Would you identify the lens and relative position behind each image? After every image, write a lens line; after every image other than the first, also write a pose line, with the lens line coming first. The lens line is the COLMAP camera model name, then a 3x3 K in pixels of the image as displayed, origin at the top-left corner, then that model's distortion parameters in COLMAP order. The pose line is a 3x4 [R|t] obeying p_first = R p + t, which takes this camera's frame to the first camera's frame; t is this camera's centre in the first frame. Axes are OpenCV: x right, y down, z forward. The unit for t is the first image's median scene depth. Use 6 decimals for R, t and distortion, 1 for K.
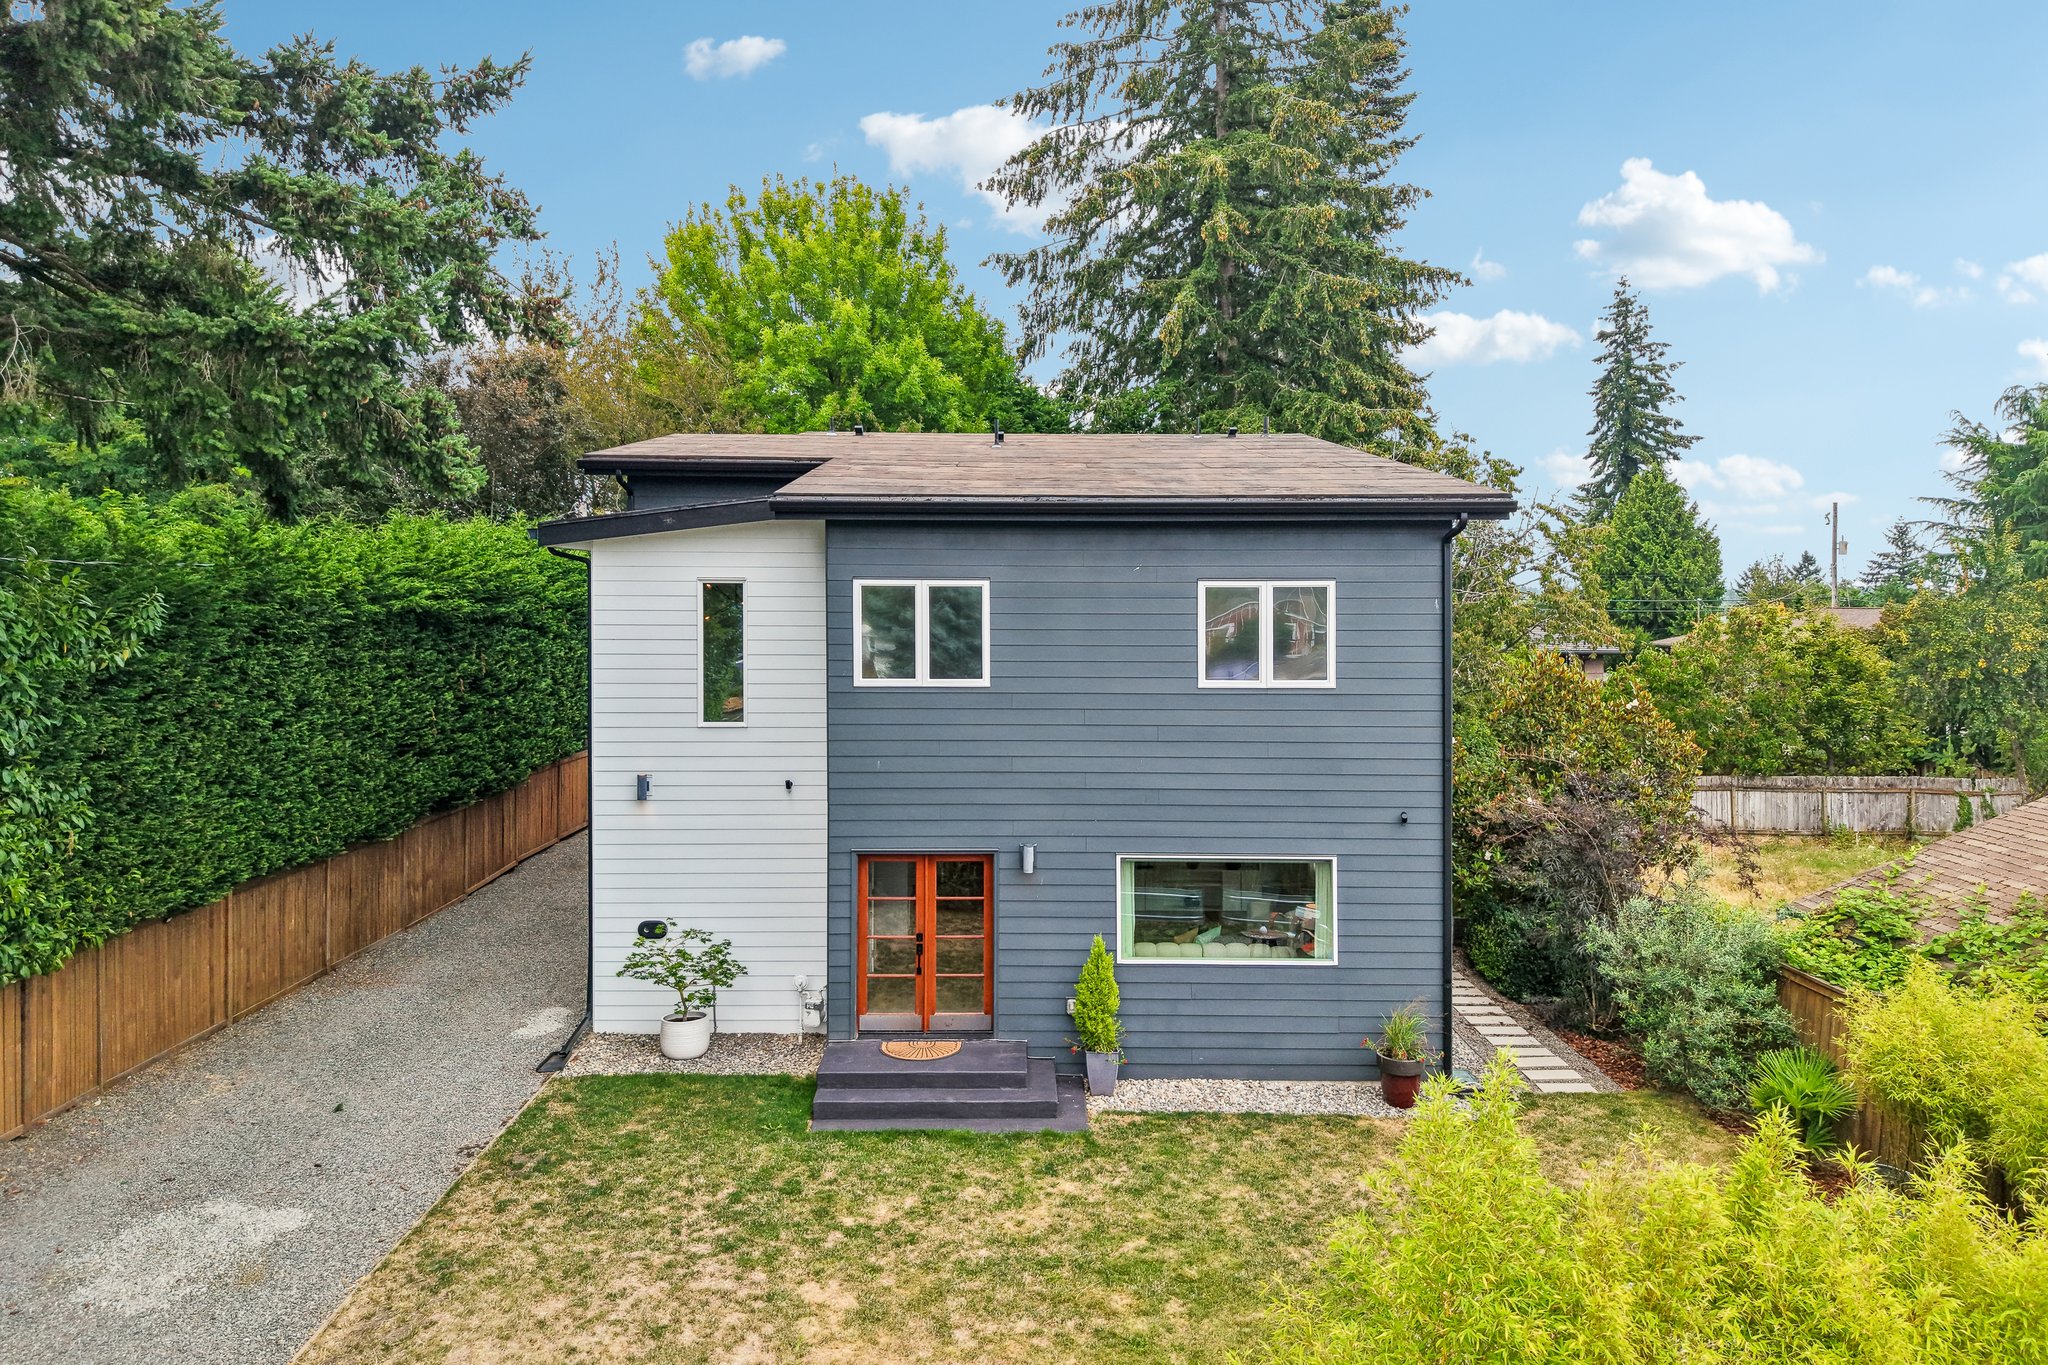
lens RADIAL K [[1403.6, 0, 1024.4], [0, 1403.6, 605.4], [0, 0, 1]] dist [0.007657, -0.003910]
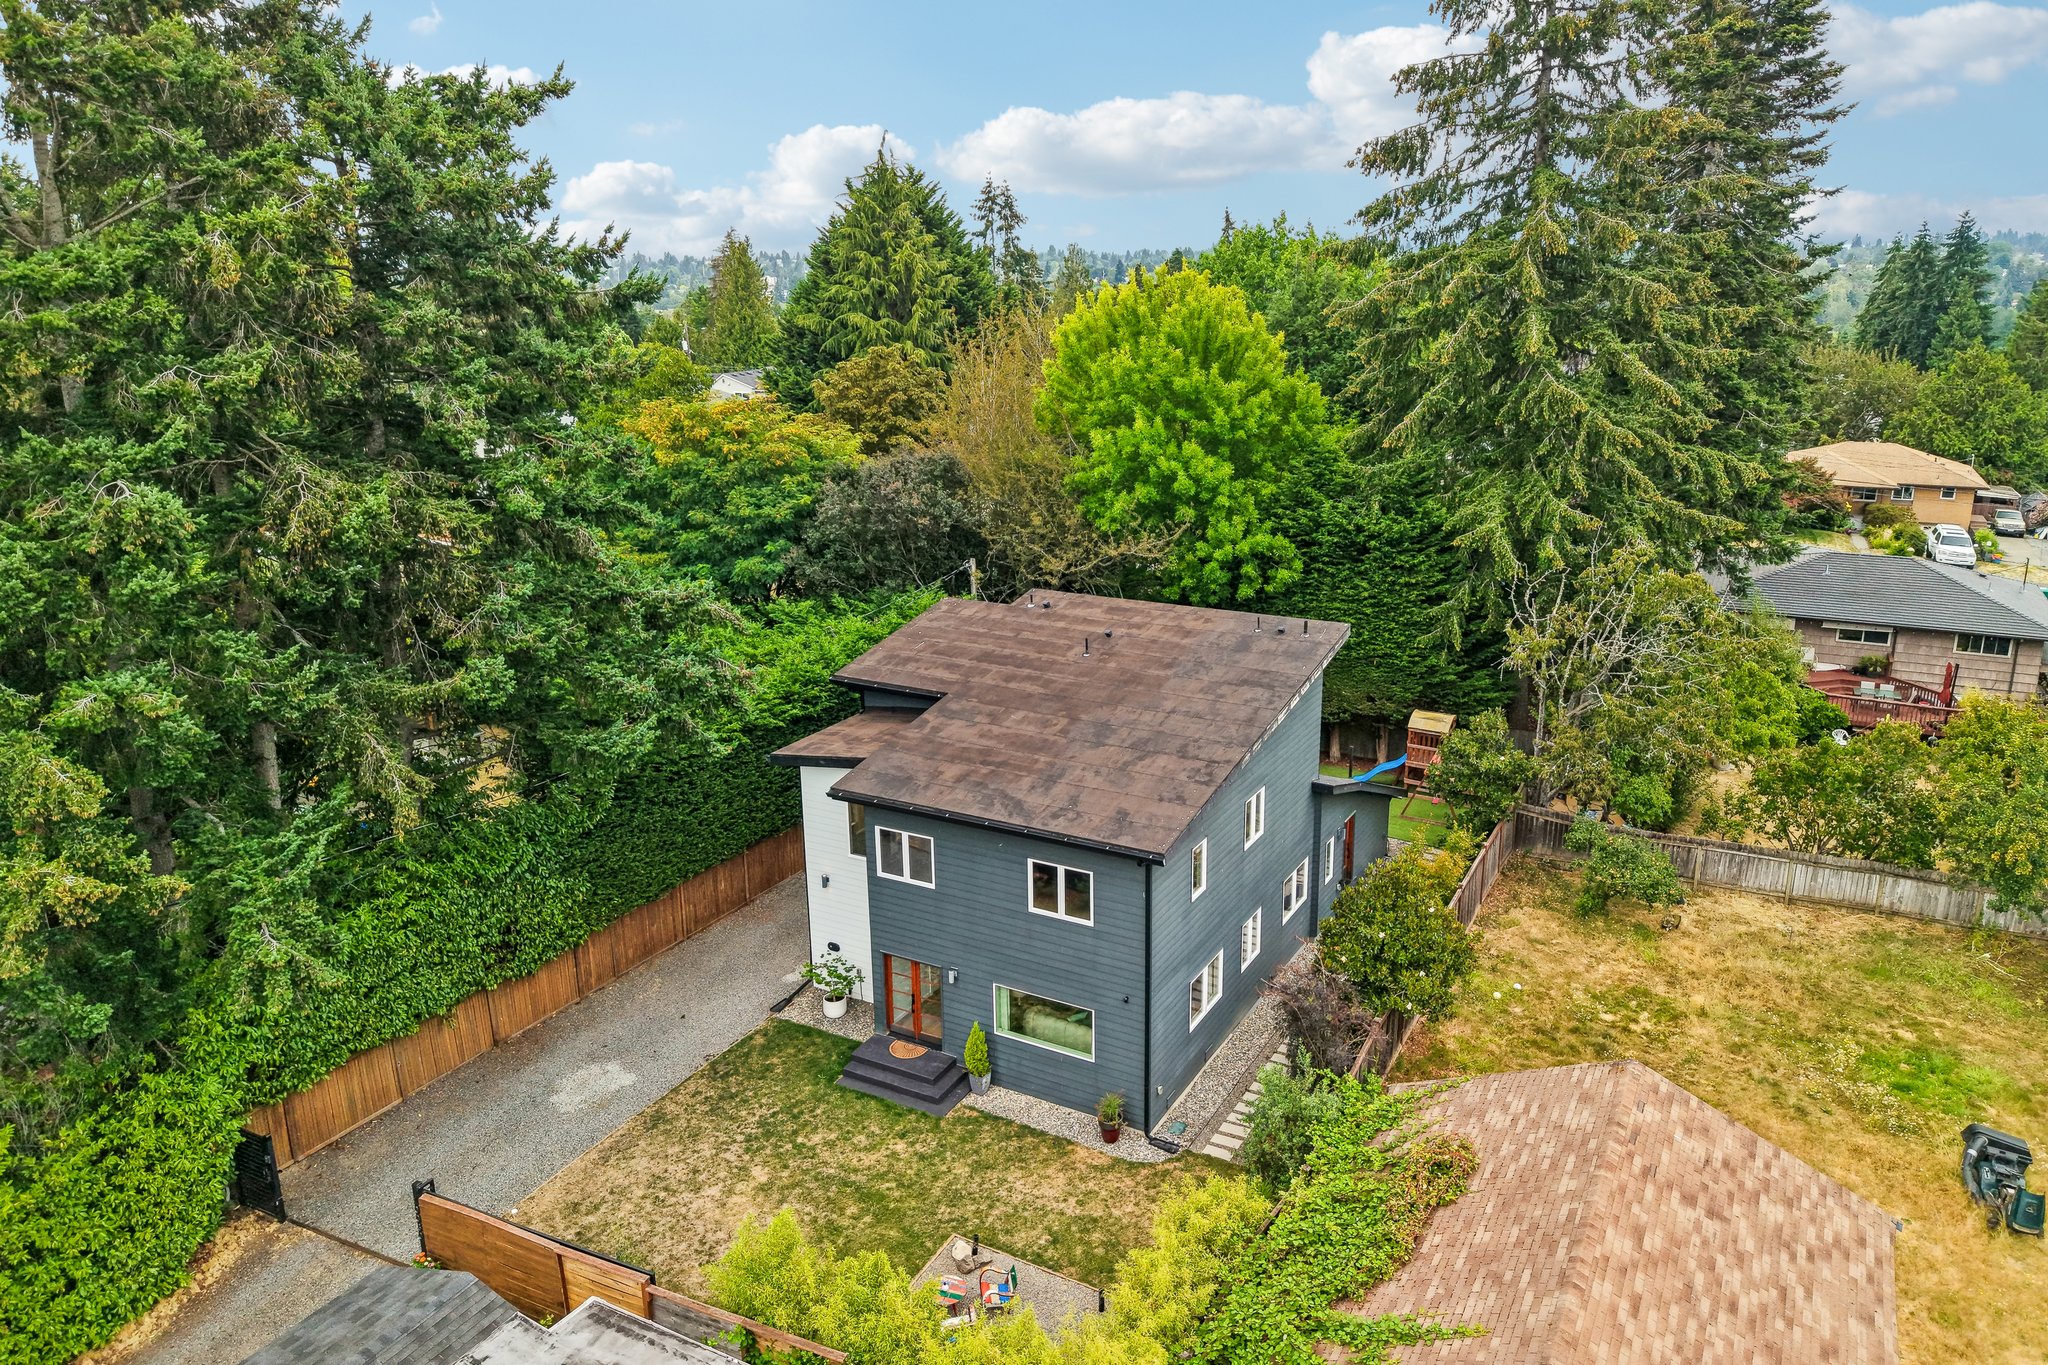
lens RADIAL K [[1425.1, 0, 1071.5], [0, 1425.1, 640.0], [0, 0, 1]] dist [0.006939, -0.000775]
pose [[0.877196, 0.114028, -0.466395, 1.083146], [0.008889, 0.967366, 0.253227, -0.820417], [0.480049, -0.226276, 0.847556, -0.531939]]
